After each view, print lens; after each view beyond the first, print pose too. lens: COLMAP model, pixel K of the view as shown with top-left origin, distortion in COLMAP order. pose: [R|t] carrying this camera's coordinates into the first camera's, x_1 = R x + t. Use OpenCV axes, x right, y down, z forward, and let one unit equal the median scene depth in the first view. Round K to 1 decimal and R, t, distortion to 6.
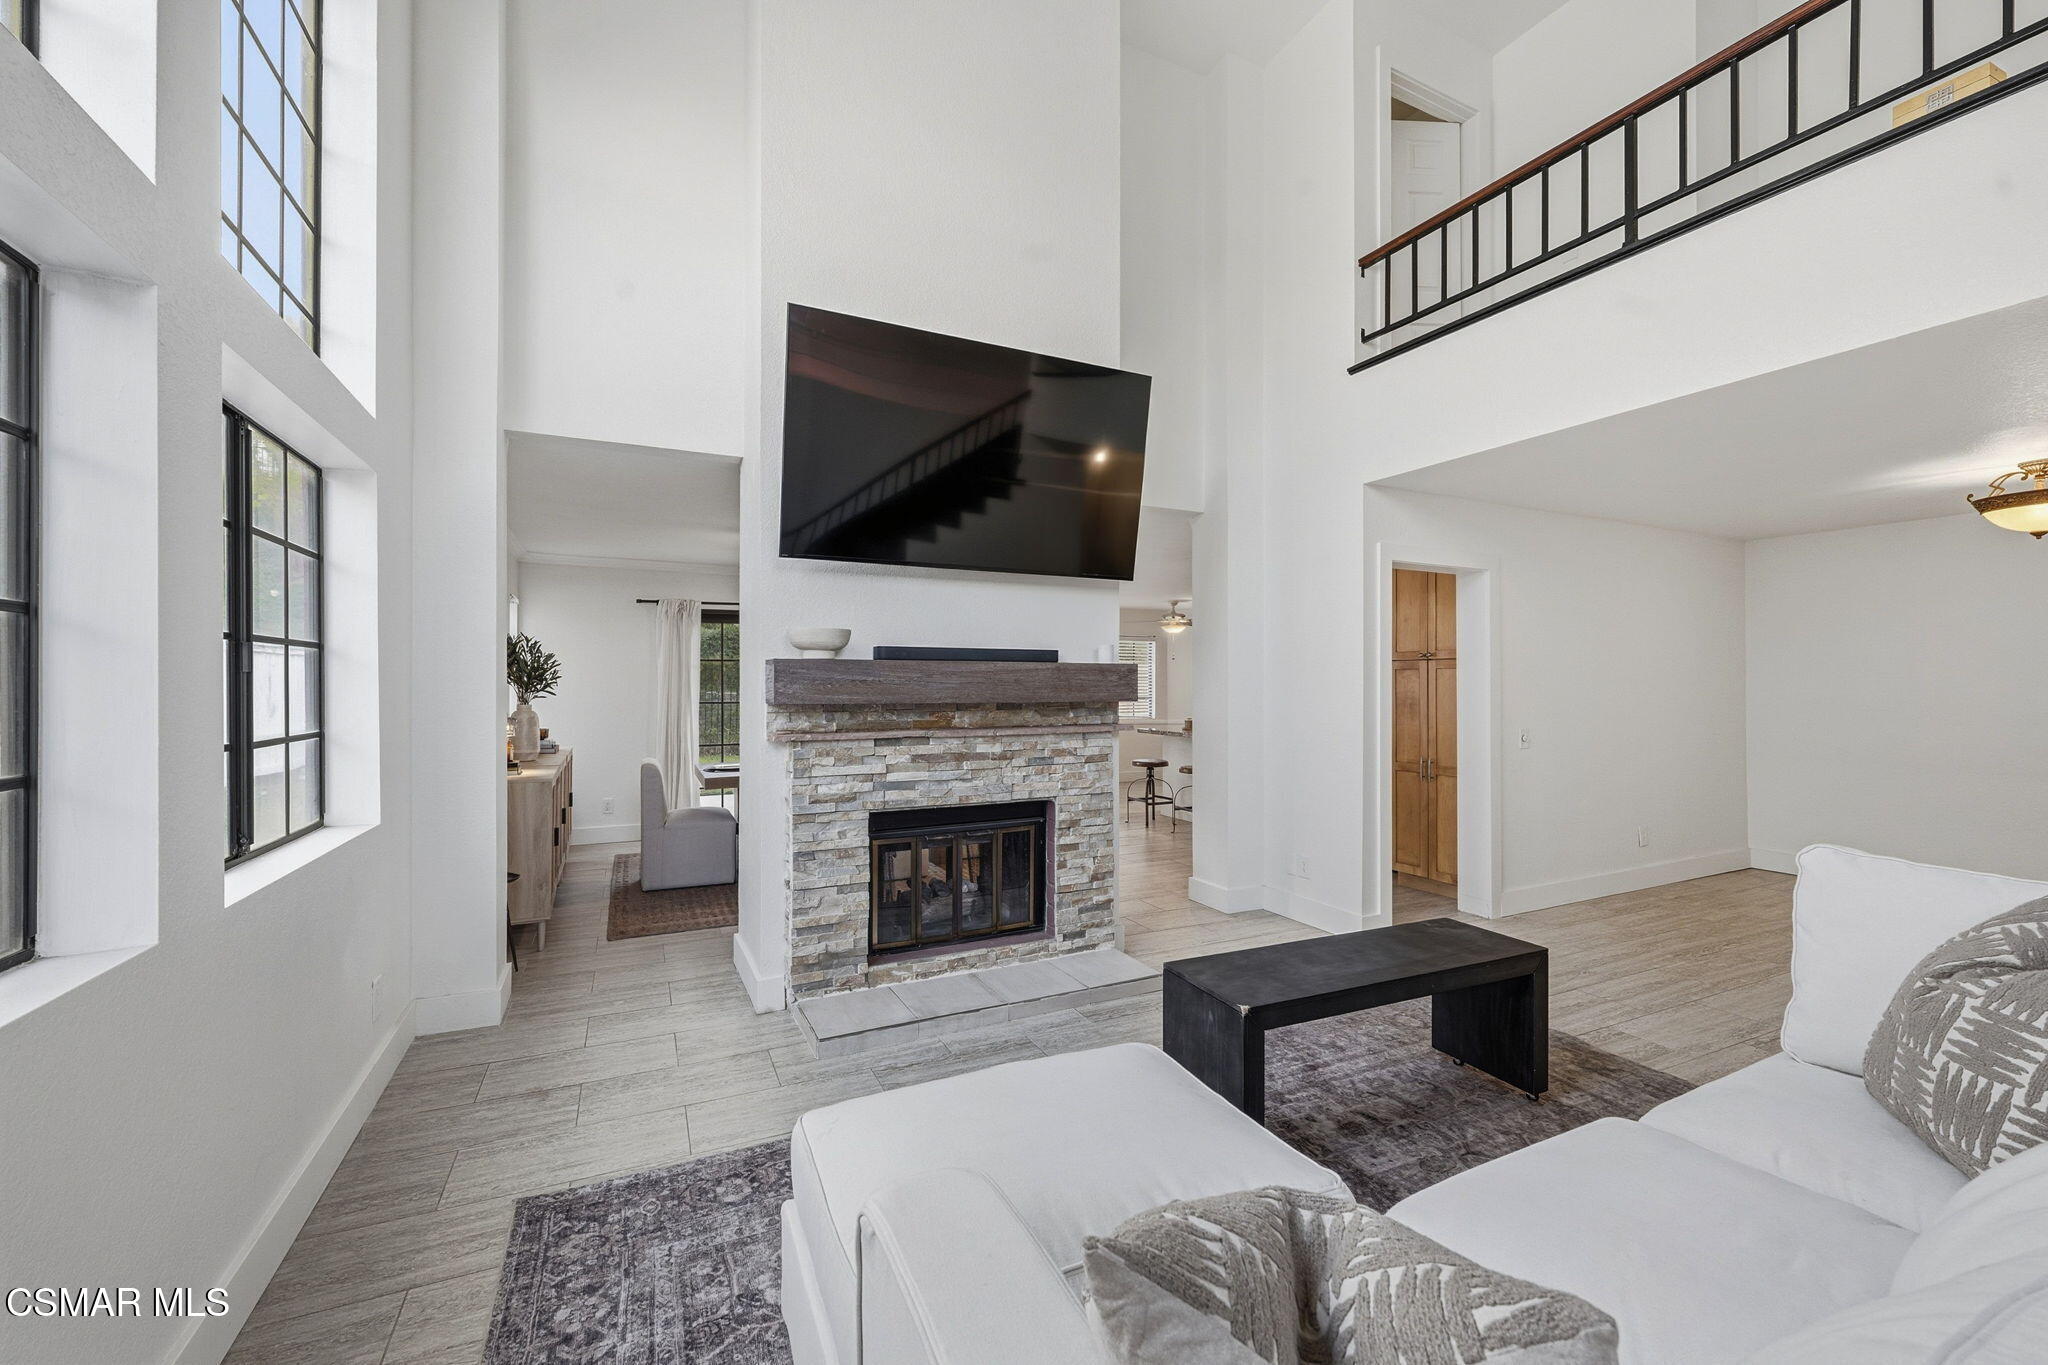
lens RADIAL K [[811.0, 0, 1017.5], [0, 811.0, 689.5], [0, 0, 1]] dist [-0.001940, -0.000060]
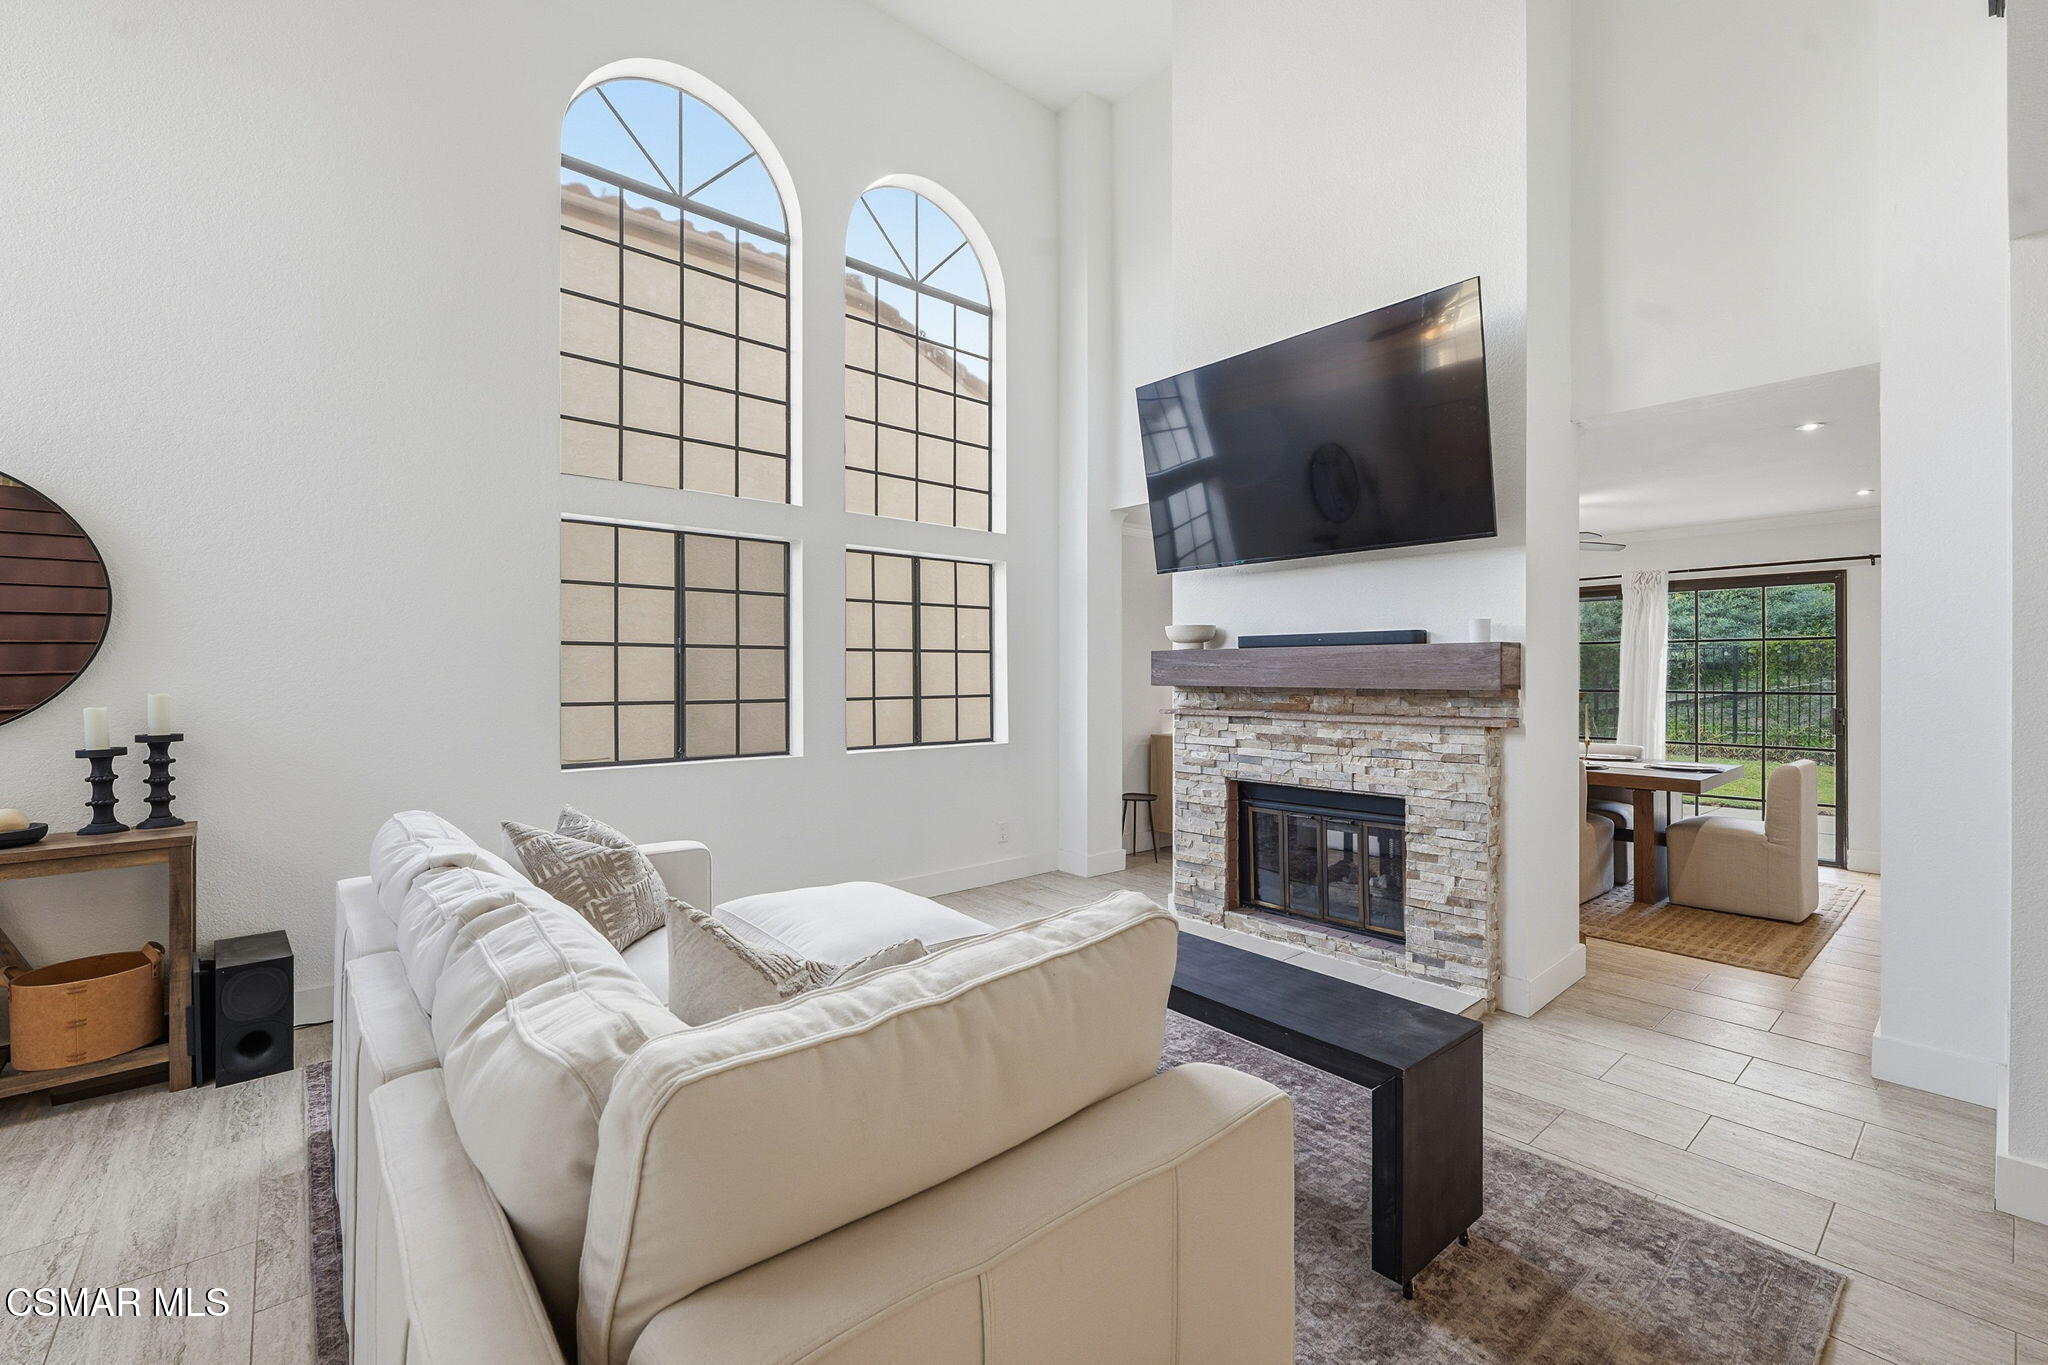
lens RADIAL K [[845.9, 0, 1017.4], [0, 845.9, 677.6], [0, 0, 1]] dist [0.004033, 0.000341]
pose [[0.267123, 0.004931, -0.963650, 0.858529], [-0.003247, 0.999986, 0.004217, 0.000502], [0.963657, 0.002002, 0.267136, 0.356092]]
